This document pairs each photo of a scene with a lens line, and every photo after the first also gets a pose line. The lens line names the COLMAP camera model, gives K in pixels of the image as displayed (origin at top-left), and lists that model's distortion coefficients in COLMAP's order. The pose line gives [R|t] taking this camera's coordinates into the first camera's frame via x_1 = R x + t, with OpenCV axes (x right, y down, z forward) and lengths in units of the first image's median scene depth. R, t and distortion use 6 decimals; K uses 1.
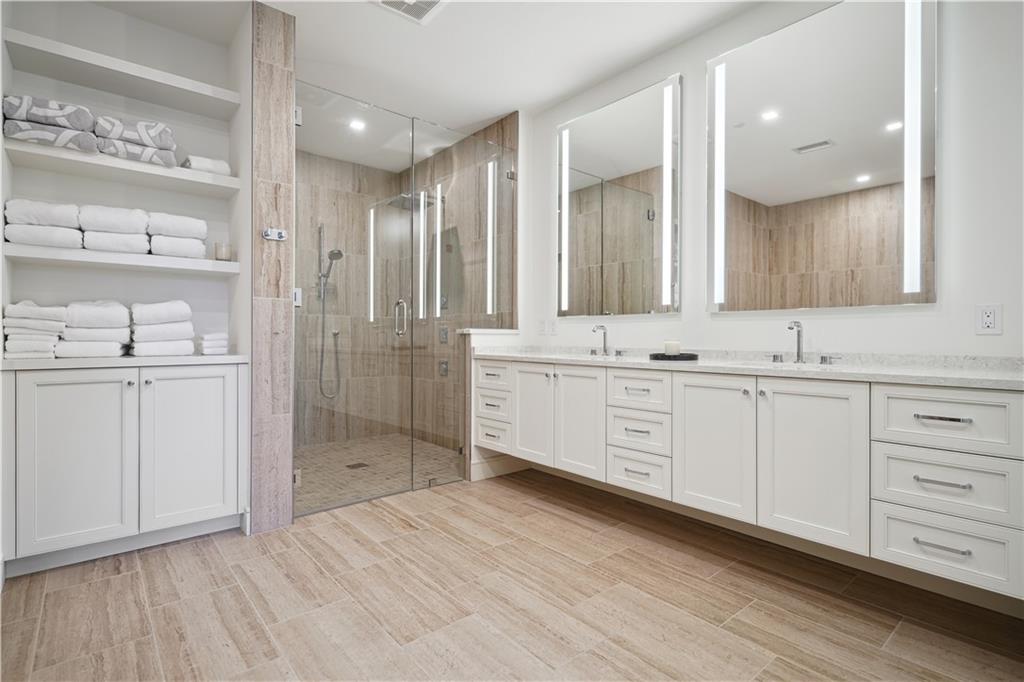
lens RADIAL K [[497.1, 0, 510.0], [0, 497.1, 337.2], [0, 0, 1]] dist [0.004564, -0.005560]
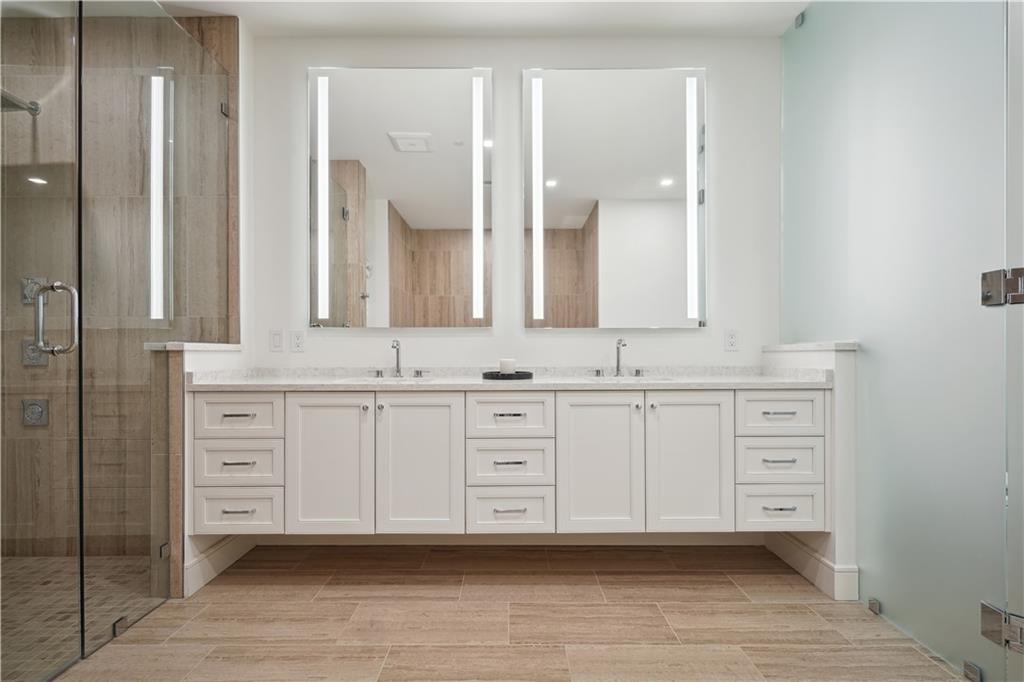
lens RADIAL K [[492.4, 0, 511.1], [0, 492.4, 351.9], [0, 0, 1]] dist [-0.001888, 0.000397]
pose [[0.642073, -0.003022, 0.766638, -0.297600], [0.006404, 0.999978, -0.001421, -0.001967], [-0.766617, 0.005822, 0.642078, 0.338634]]
